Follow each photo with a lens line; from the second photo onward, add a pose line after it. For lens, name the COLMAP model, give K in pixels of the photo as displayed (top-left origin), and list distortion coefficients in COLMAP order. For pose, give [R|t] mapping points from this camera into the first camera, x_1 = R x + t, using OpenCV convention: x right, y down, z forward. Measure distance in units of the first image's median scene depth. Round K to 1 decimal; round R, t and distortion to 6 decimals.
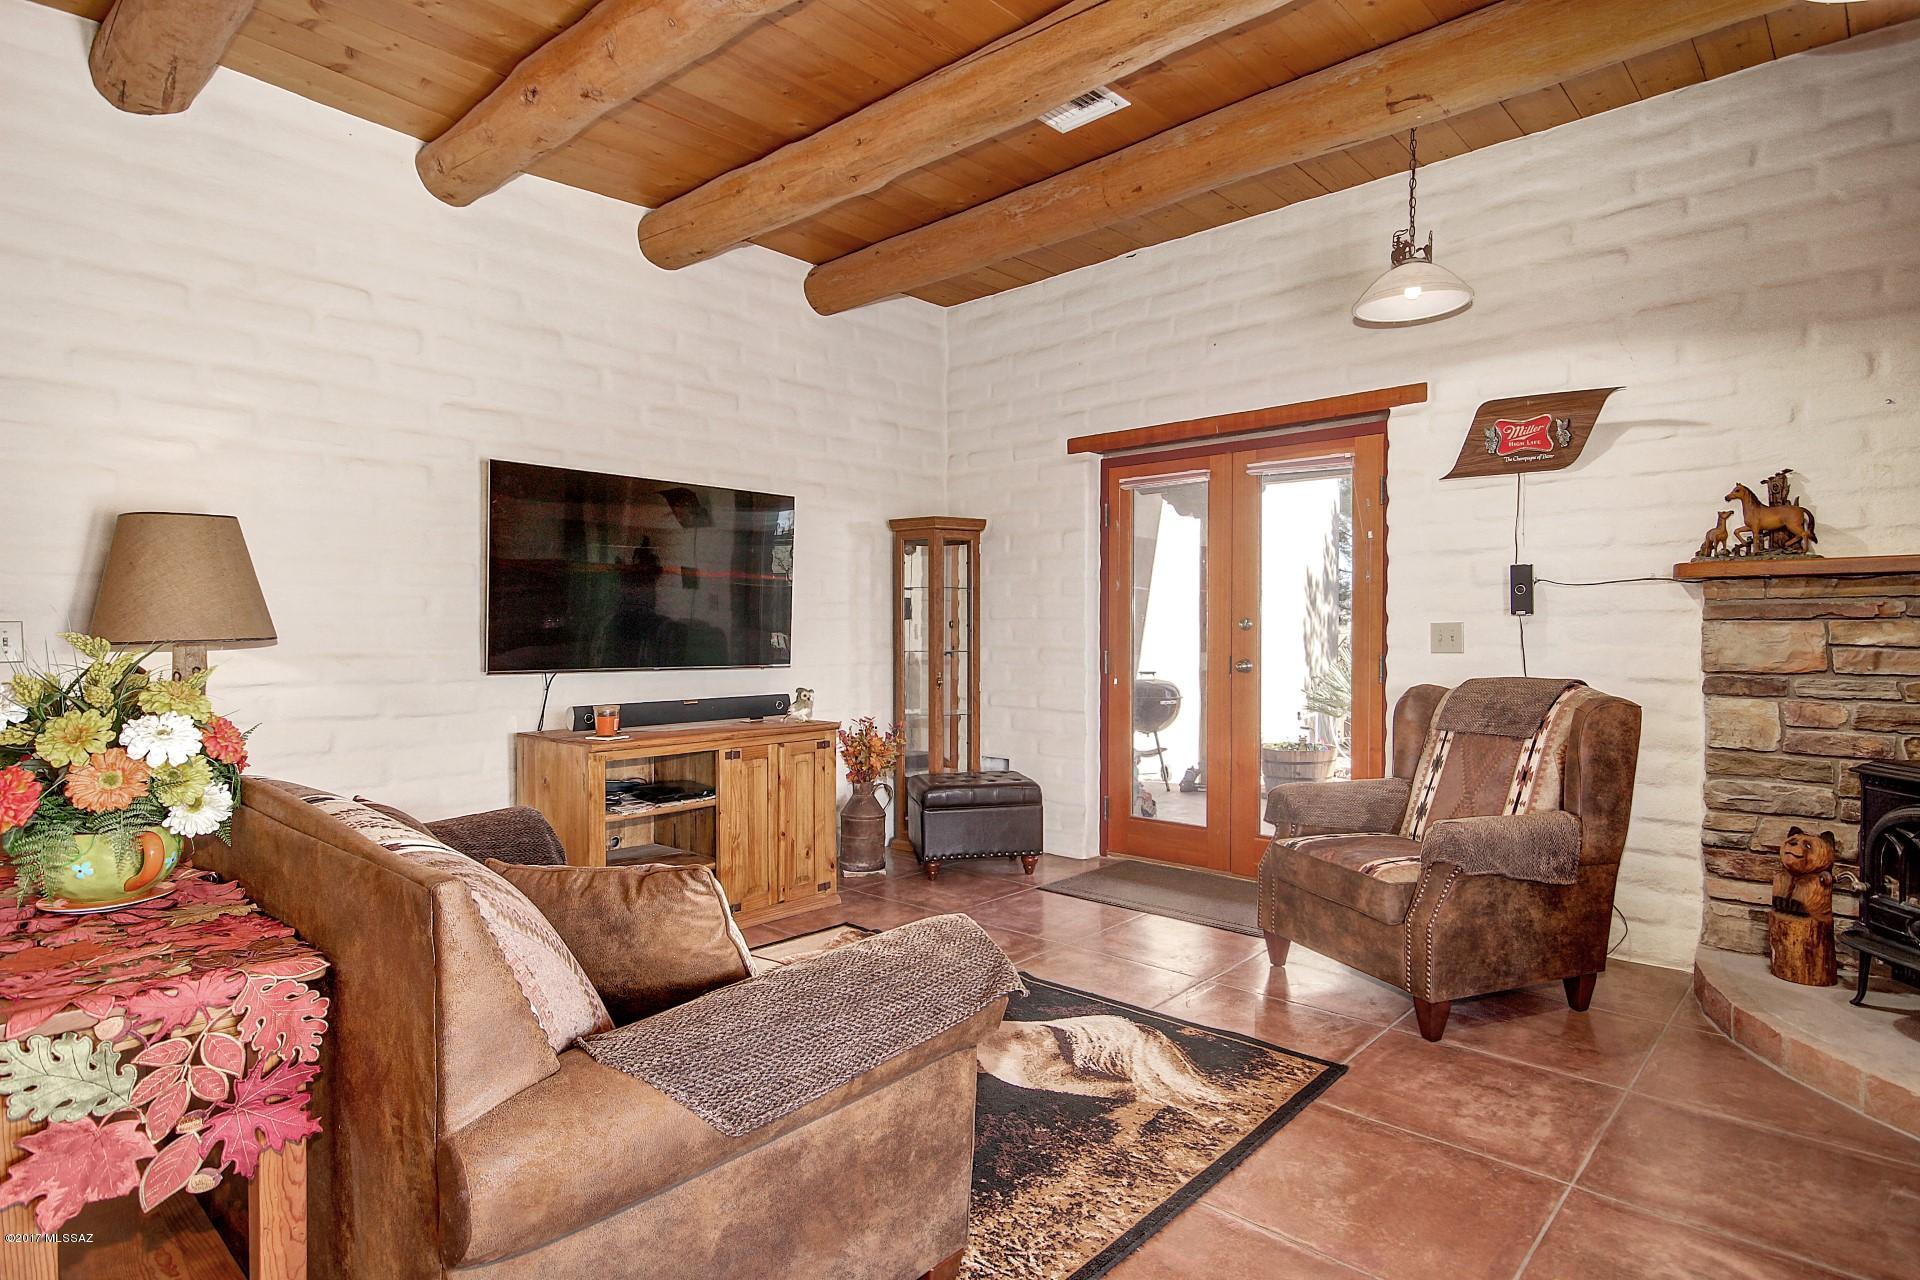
lens RADIAL K [[1032.7, 0, 958.6], [0, 1032.7, 647.0], [0, 0, 1]] dist [0.006576, 0.002414]
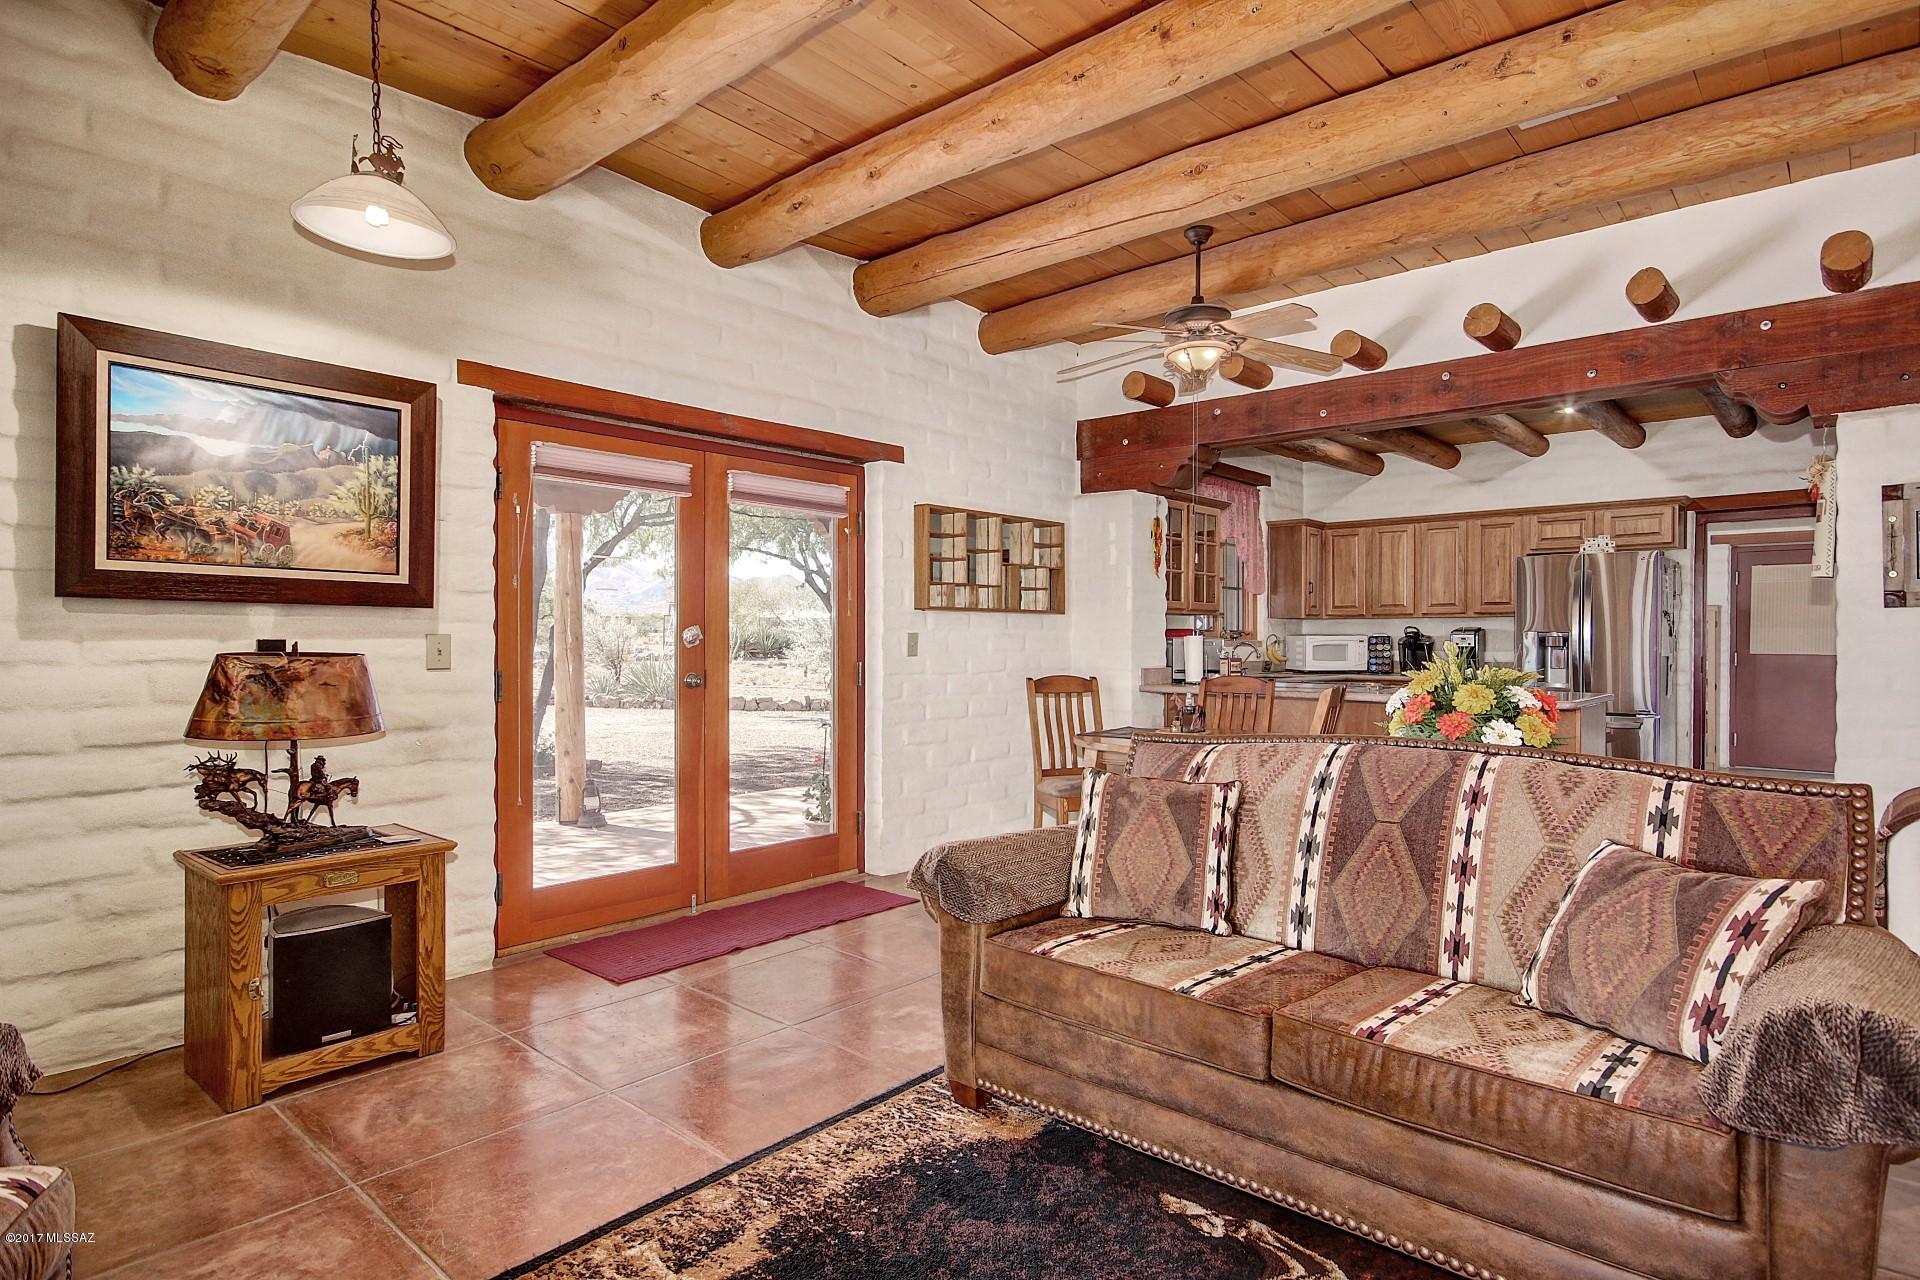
lens RADIAL K [[1032.7, 0, 961.4], [0, 1032.7, 636.2], [0, 0, 1]] dist [0.006576, 0.002414]
pose [[-0.999827, -0.000980, -0.018582, 0.007689], [-0.001316, 0.999836, 0.018069, -0.024962], [0.018562, 0.018090, -0.999664, 1.289445]]
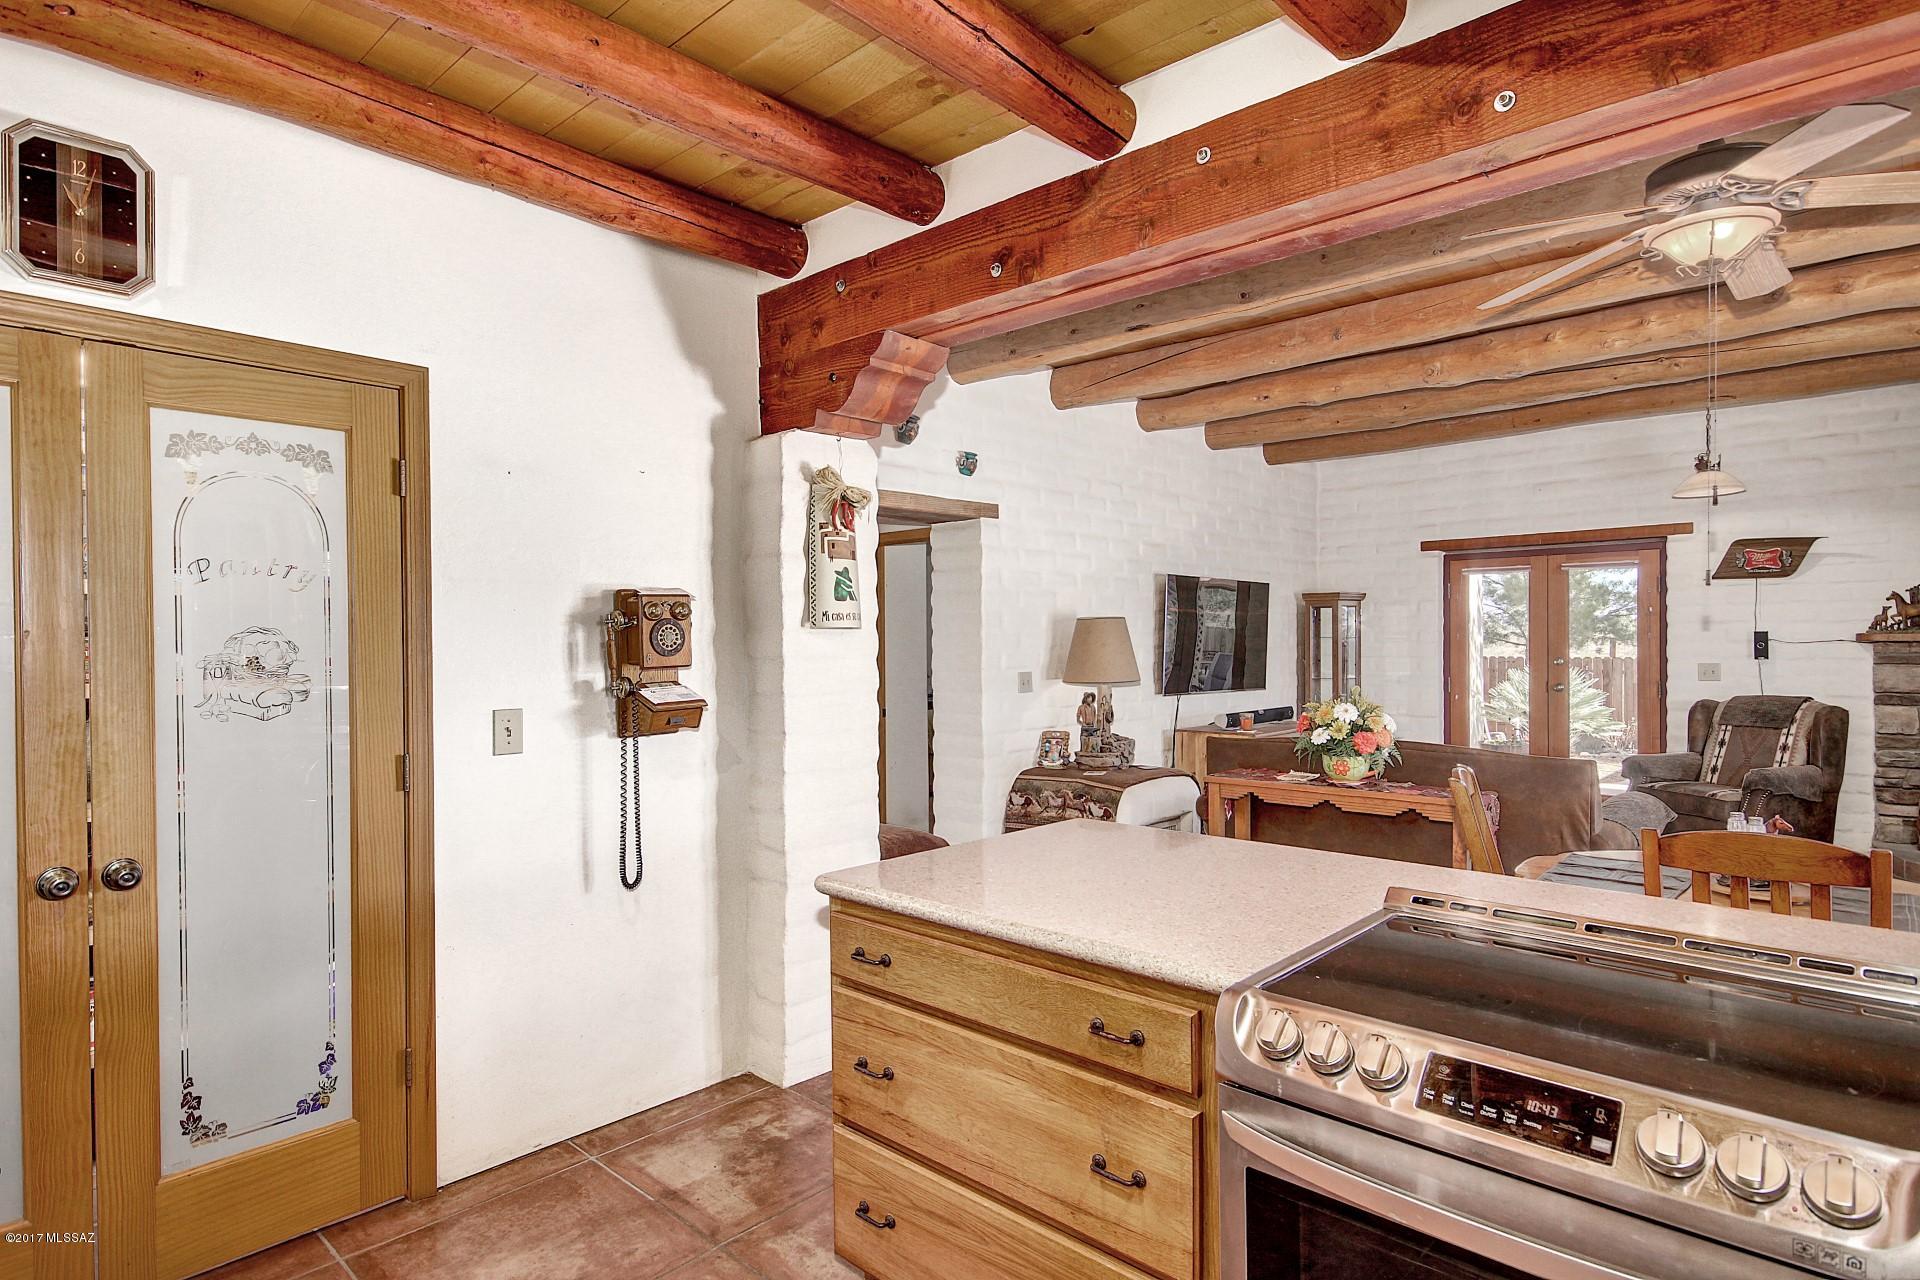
lens RADIAL K [[1032.7, 0, 955.4], [0, 1032.7, 645.4], [0, 0, 1]] dist [0.006576, 0.002414]
pose [[0.999979, -0.005053, -0.004036, -0.918980], [0.005000, 0.999903, -0.013003, -0.043424], [0.004102, 0.012983, 0.999907, -0.867345]]
